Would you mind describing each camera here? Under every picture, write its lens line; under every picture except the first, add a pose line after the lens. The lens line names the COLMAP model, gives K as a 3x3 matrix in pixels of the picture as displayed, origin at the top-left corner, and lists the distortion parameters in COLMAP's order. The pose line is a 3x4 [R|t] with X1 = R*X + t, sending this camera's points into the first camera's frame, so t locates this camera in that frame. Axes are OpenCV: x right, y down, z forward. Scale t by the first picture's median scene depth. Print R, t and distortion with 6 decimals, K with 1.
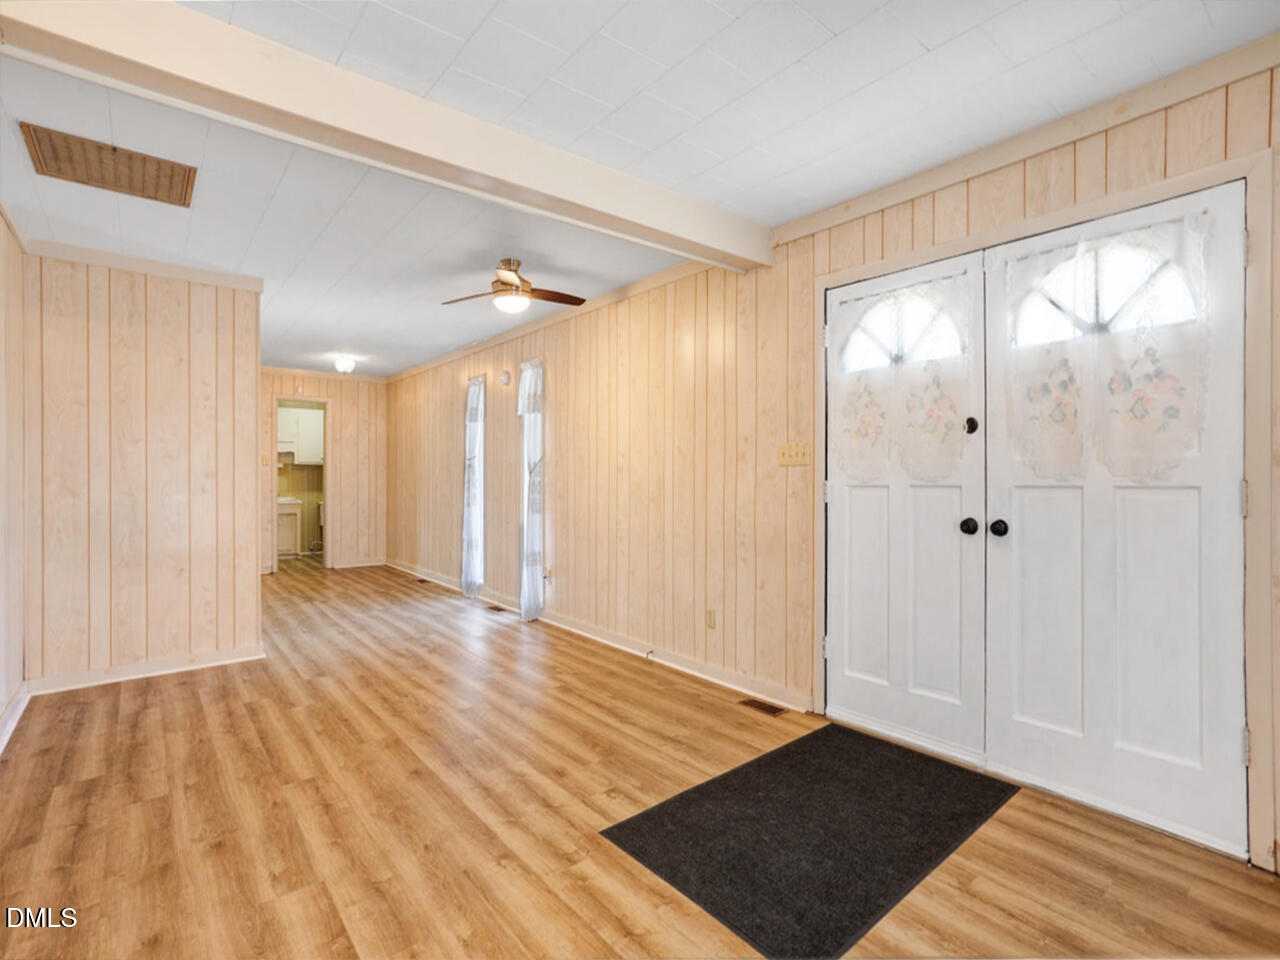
lens RADIAL K [[633.5, 0, 652.3], [0, 633.5, 479.6], [0, 0, 1]] dist [-0.039422, 0.024099]
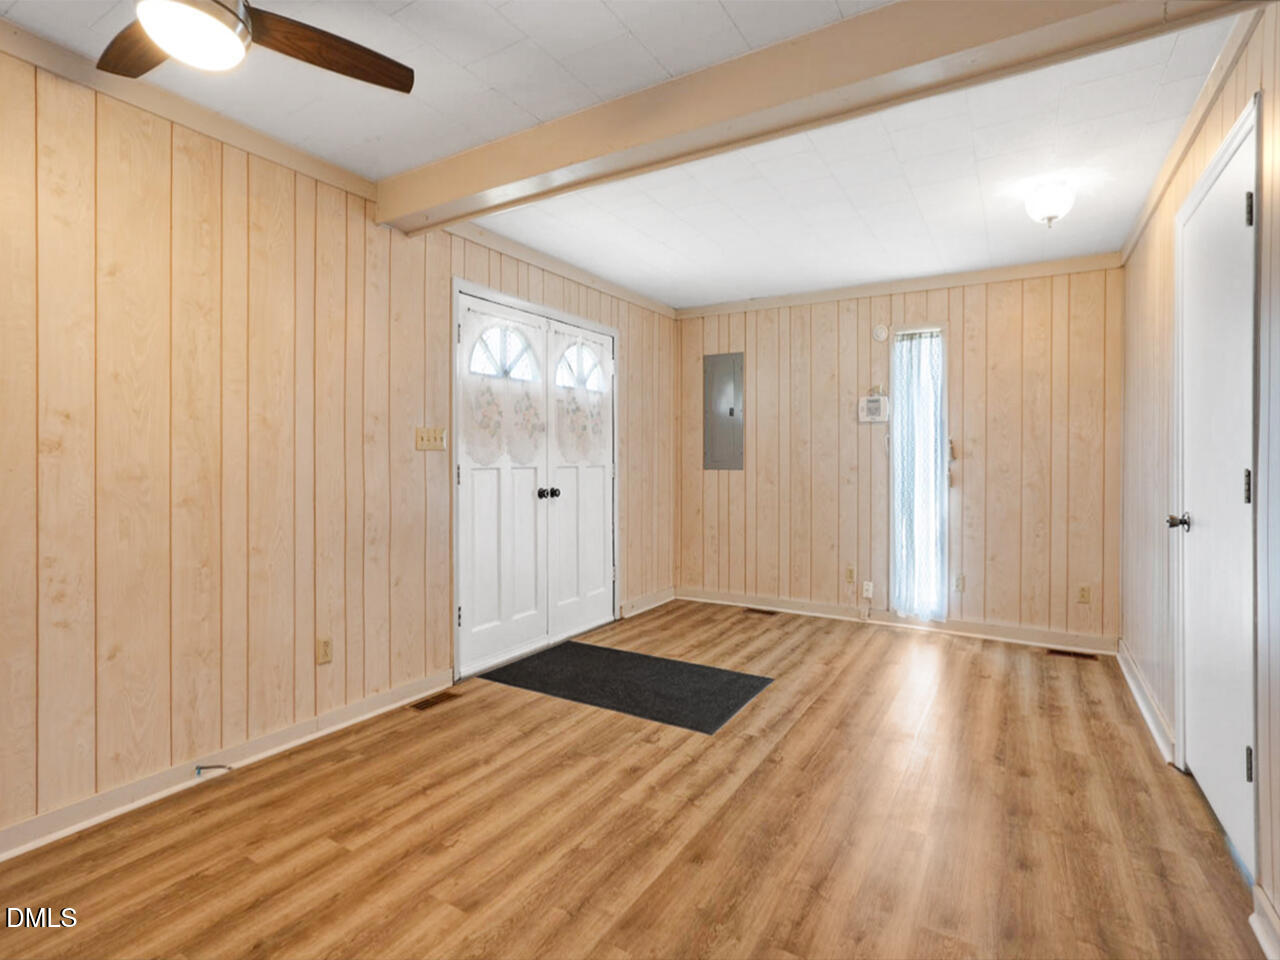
lens RADIAL K [[633.5, 0, 634.1], [0, 633.5, 467.1], [0, 0, 1]] dist [-0.039422, 0.024099]
pose [[-0.322530, -0.008842, 0.946518, -0.945603], [0.000903, 0.999953, 0.009649, -0.004587], [-0.946559, 0.003967, -0.322506, 1.173816]]
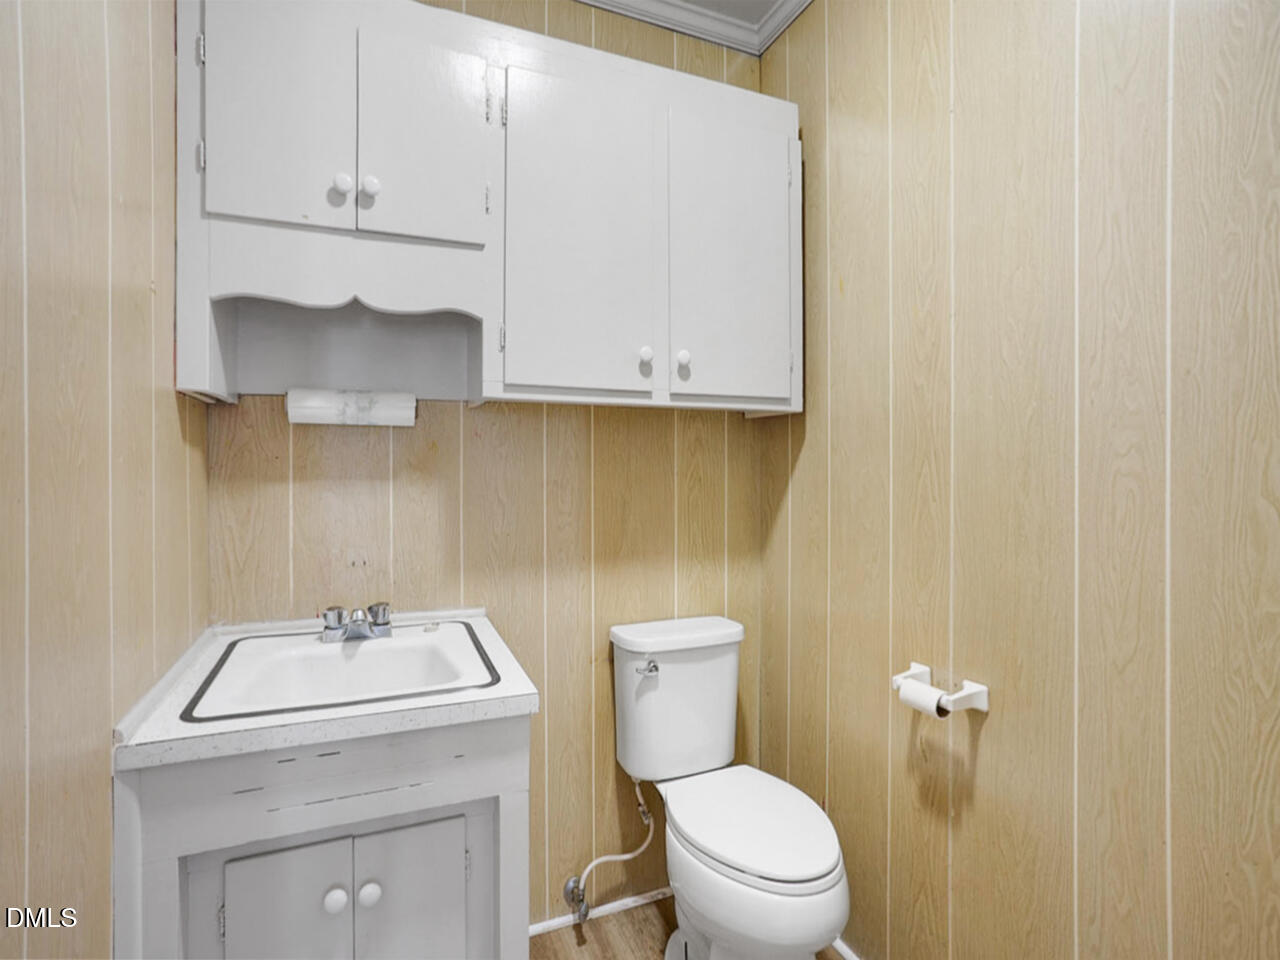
lens RADIAL K [[633.5, 0, 640.8], [0, 633.5, 480.3], [0, 0, 1]] dist [-0.039422, 0.024099]
pose [[0.957096, -0.002198, -0.289763, -1.532632], [0.001222, 0.999993, -0.003548, -0.015293], [0.289769, 0.003041, 0.957092, 2.707438]]
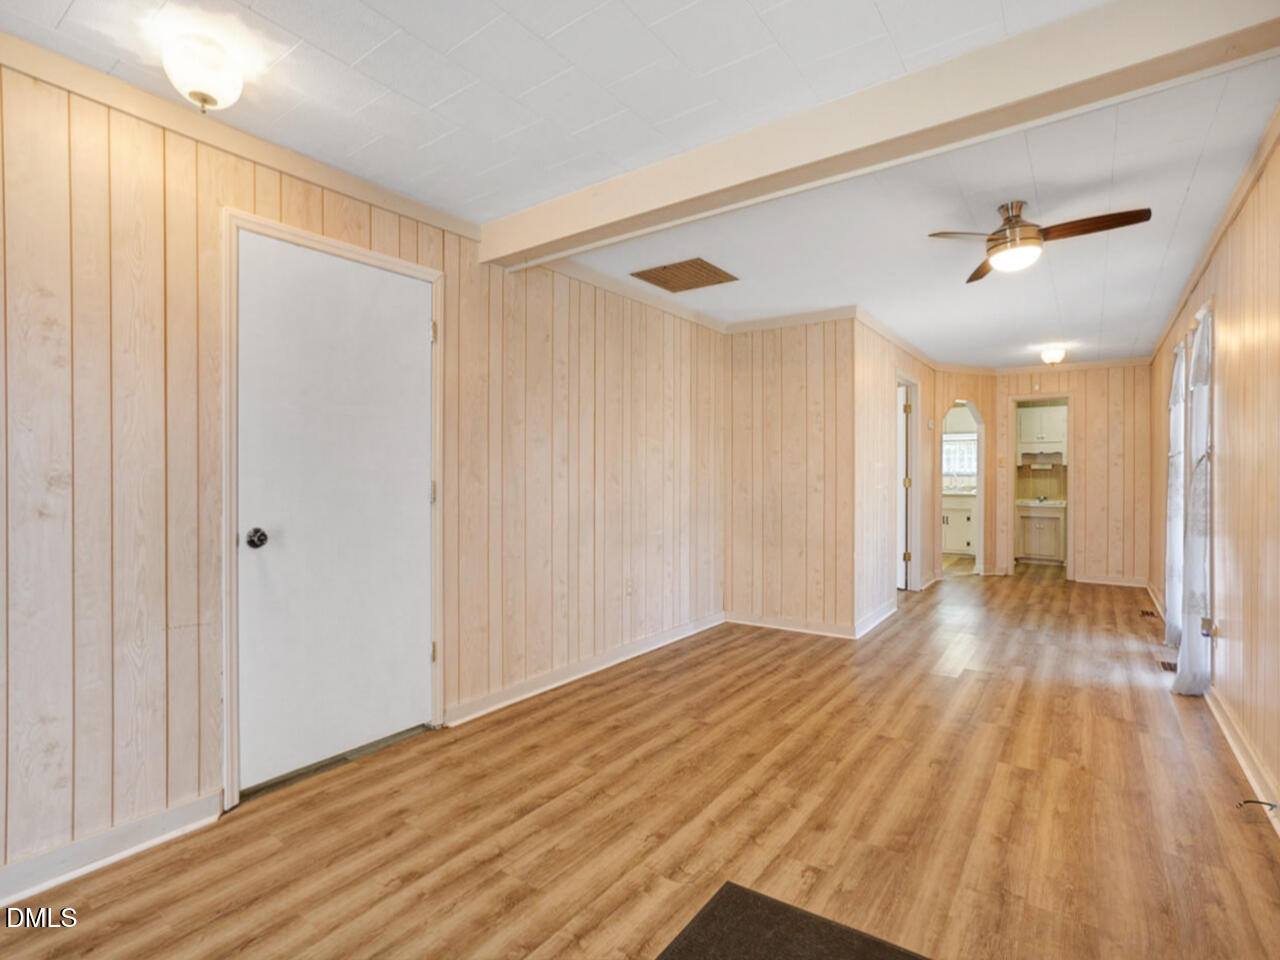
lens RADIAL K [[633.5, 0, 638.3], [0, 633.5, 481.3], [0, 0, 1]] dist [-0.039422, 0.024099]
pose [[0.244661, 0.009556, -0.969562, 0.560229], [-0.005514, 0.999949, 0.008464, -0.013555], [0.969593, 0.003275, 0.244701, 0.488212]]
